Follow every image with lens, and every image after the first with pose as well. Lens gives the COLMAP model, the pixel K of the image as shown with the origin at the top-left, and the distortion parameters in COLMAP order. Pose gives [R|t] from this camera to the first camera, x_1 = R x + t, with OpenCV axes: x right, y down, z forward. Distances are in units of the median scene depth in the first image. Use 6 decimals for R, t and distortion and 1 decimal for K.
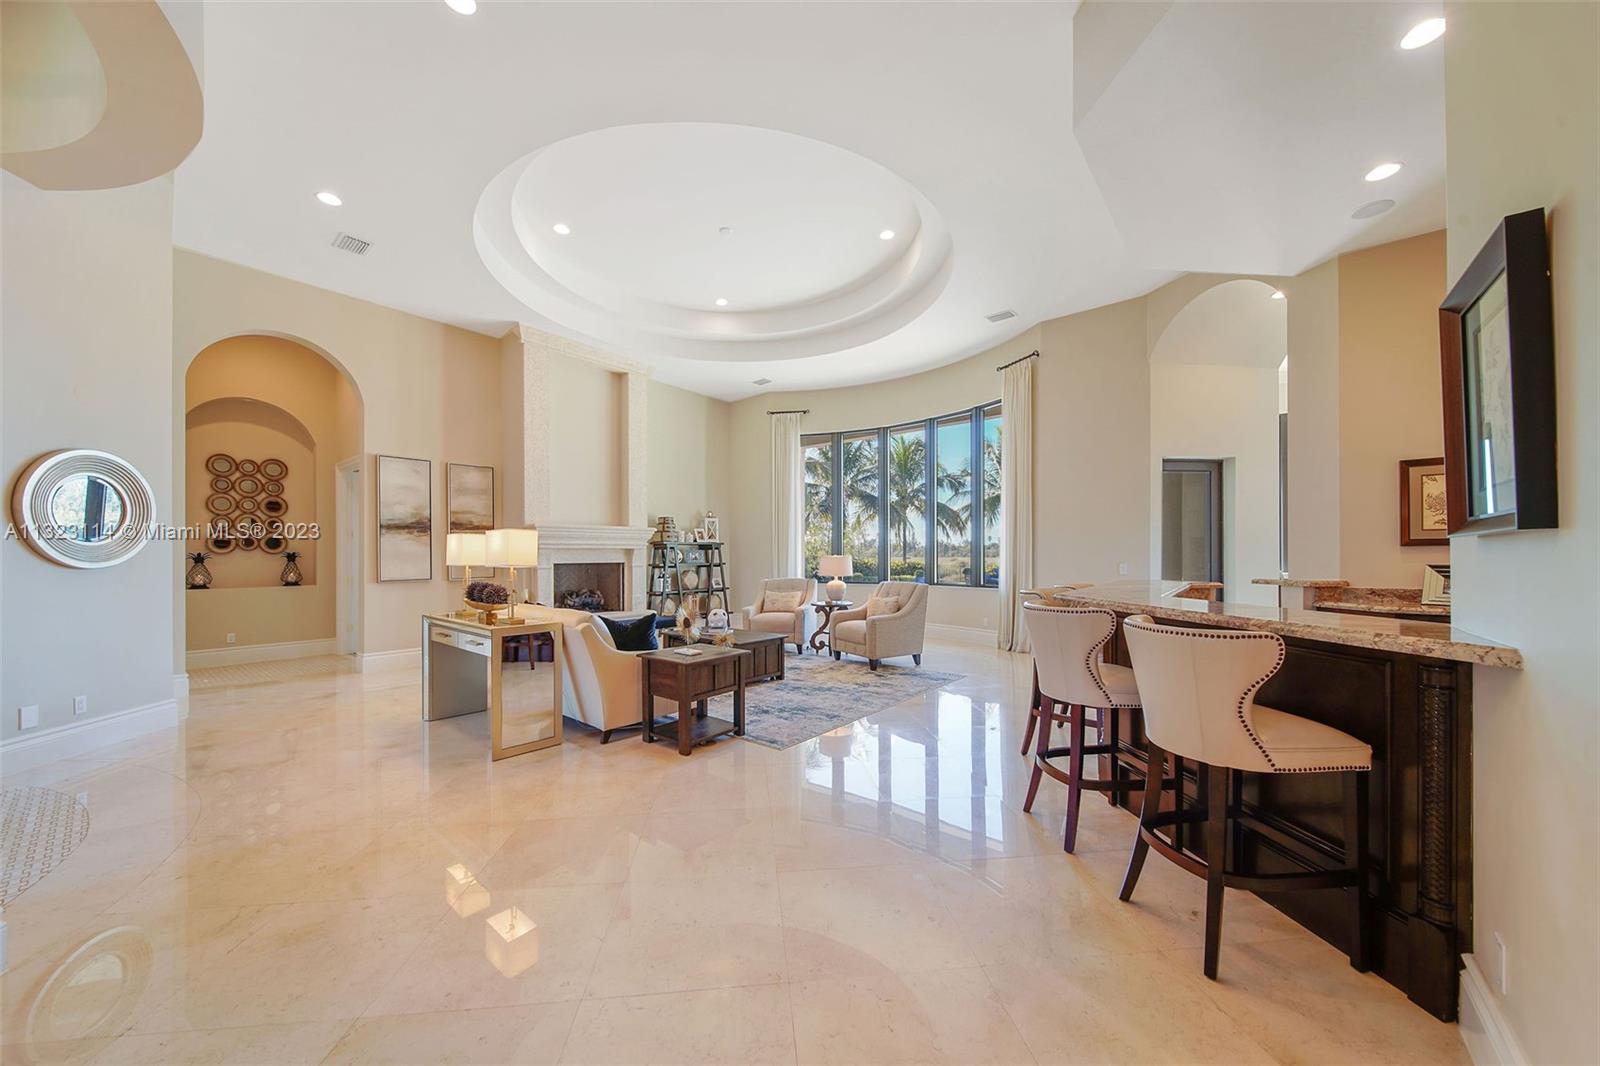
lens RADIAL K [[559.1, 0, 829.7], [0, 559.1, 554.7], [0, 0, 1]] dist [-0.000767, -0.000042]
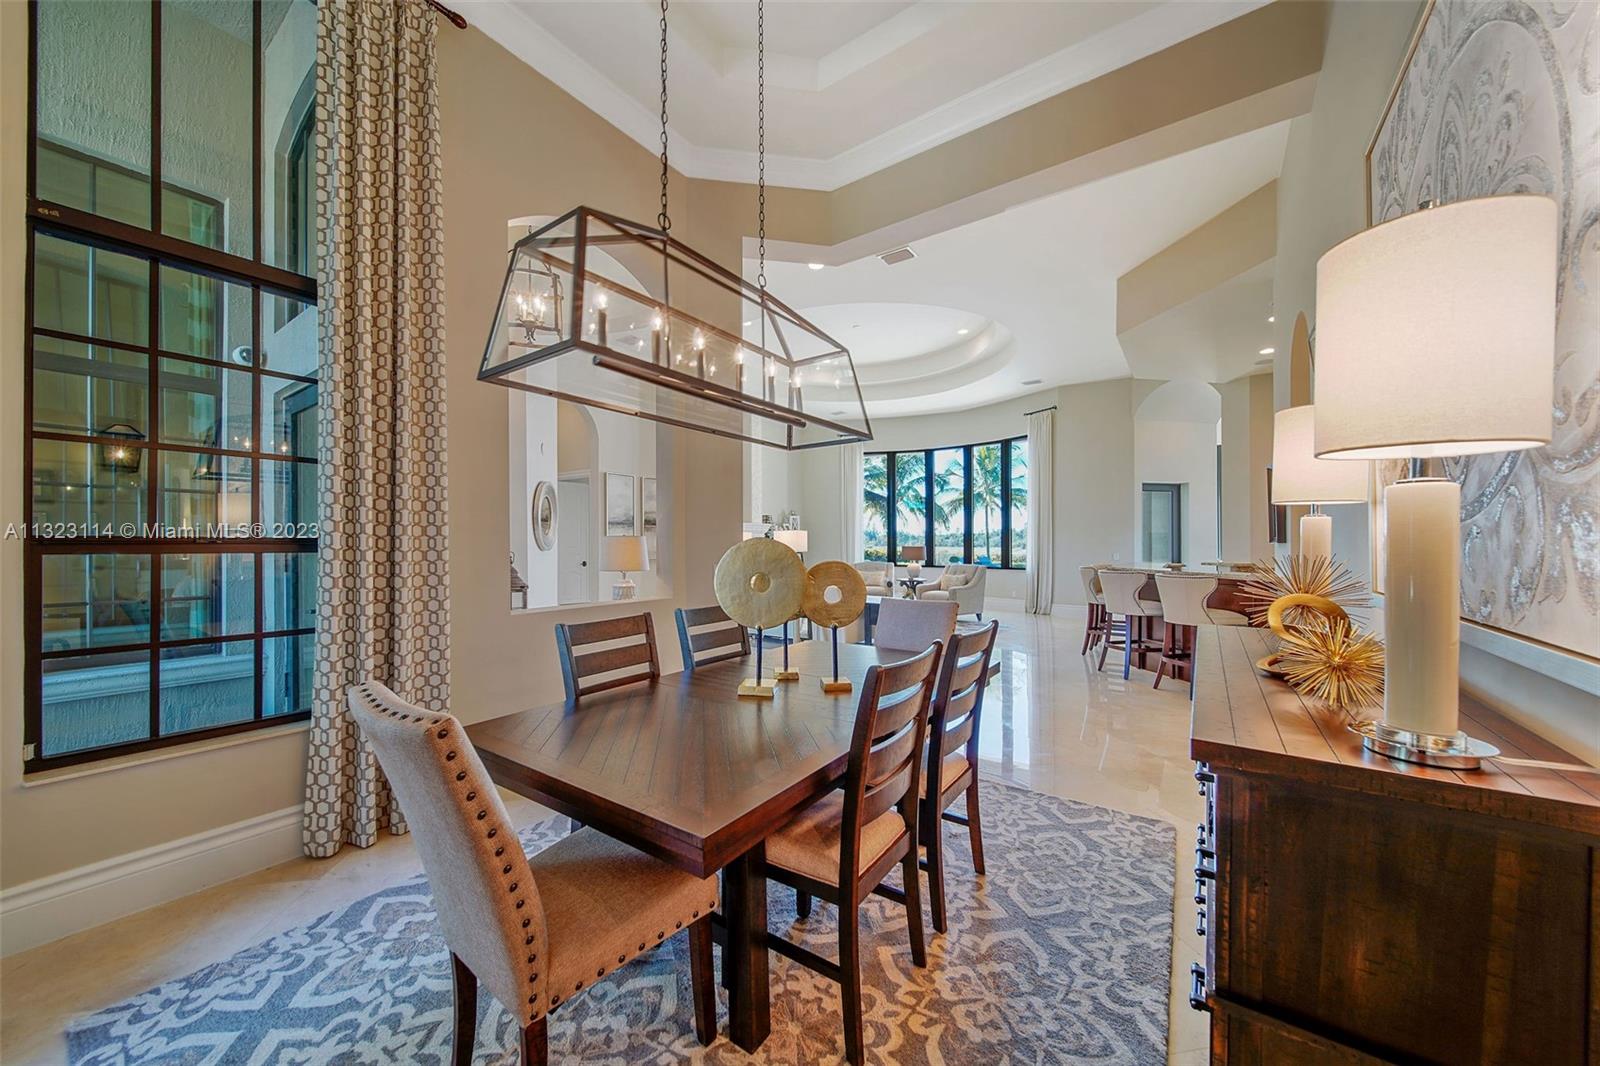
lens RADIAL K [[571.9, 0, 804.0], [0, 571.9, 529.2], [0, 0, 1]] dist [0.000650, 0.000081]
pose [[0.998785, 0.008640, 0.048509, -0.337495], [-0.007484, 0.999685, -0.023967, -0.003154], [-0.048701, 0.023575, 0.998535, -0.426472]]
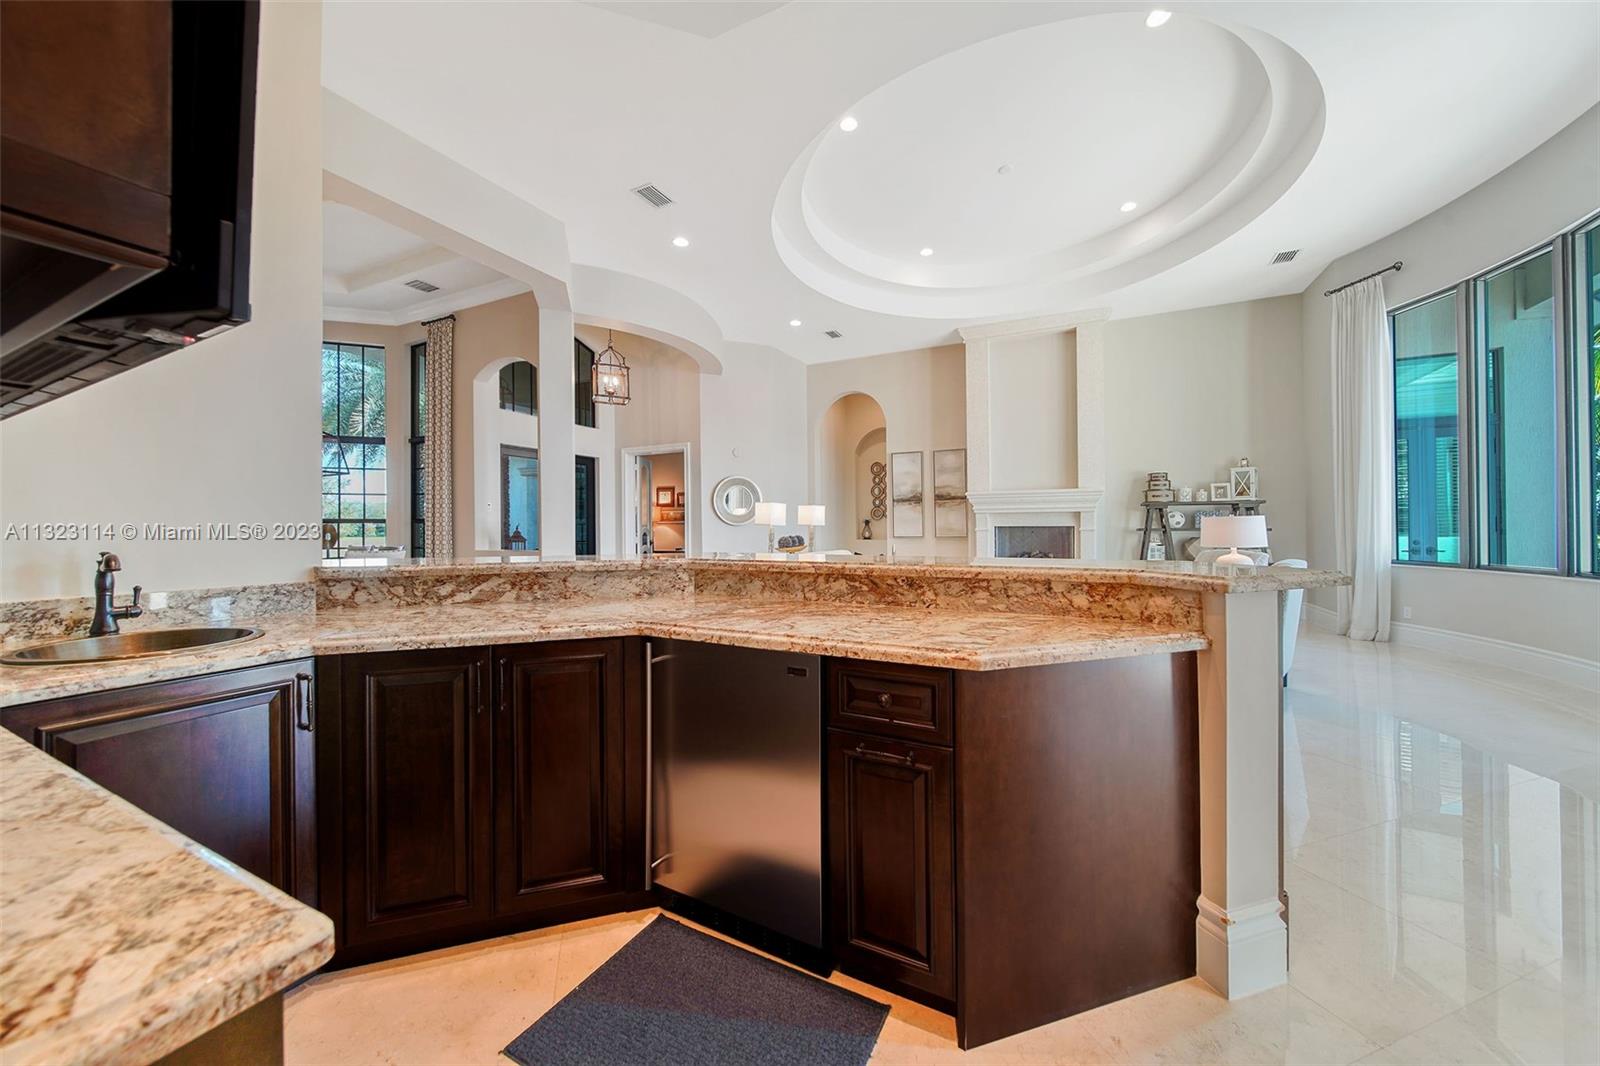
lens RADIAL K [[571.9, 0, 804.0], [0, 571.9, 529.2], [0, 0, 1]] dist [0.000650, 0.000081]
pose [[0.206724, 0.007120, -0.978373, 0.578012], [0.002407, 0.999967, 0.007786, 0.012339], [0.978396, -0.003964, 0.206700, 0.393846]]
